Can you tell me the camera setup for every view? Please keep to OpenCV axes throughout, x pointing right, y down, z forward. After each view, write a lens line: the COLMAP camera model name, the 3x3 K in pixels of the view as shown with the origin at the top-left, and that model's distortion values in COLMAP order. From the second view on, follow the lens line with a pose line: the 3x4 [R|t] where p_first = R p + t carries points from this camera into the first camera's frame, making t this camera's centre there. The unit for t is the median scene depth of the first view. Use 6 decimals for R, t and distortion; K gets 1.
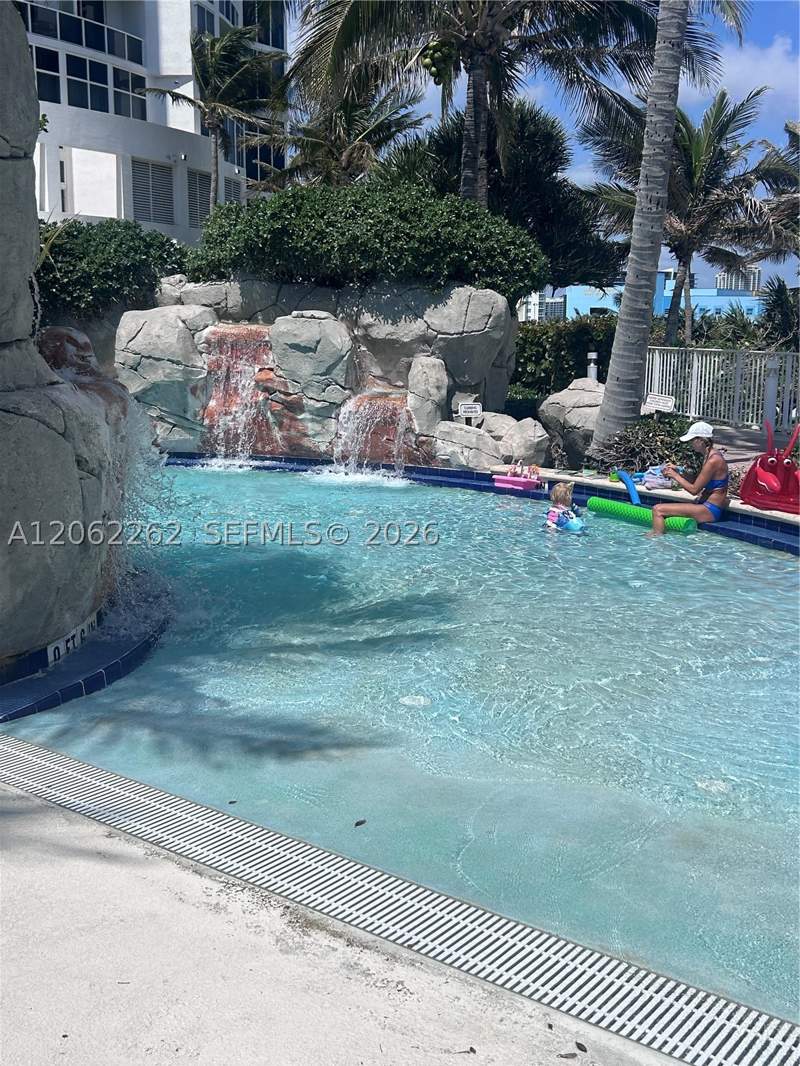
lens RADIAL K [[1151.0, 0, 400.0], [0, 1151.0, 533.0], [0, 0, 1]] dist [0.153424, -0.327891]
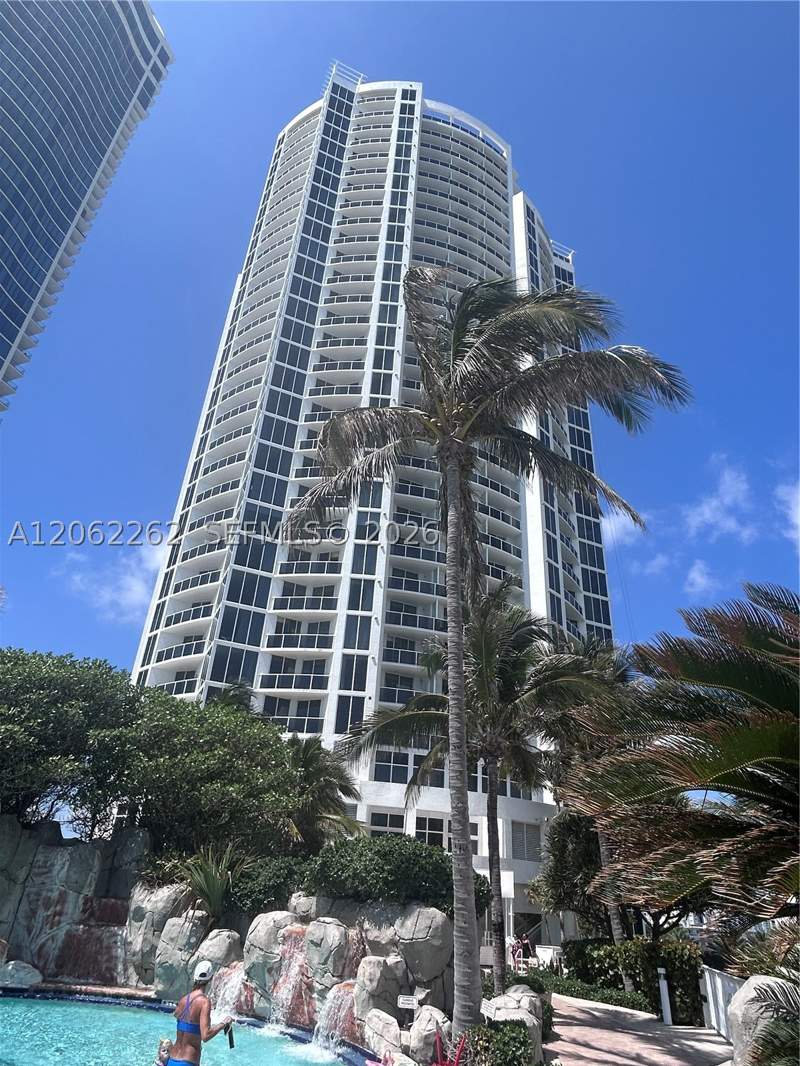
lens RADIAL K [[655.7, 0, 400.0], [0, 655.7, 533.0], [0, 0, 1]] dist [0.000466, 0.000715]
pose [[0.857609, -0.224725, -0.462607, 0.545051], [-0.137263, 0.766844, -0.626984, -0.041868], [0.495647, 0.601206, 0.626806, 0.146526]]
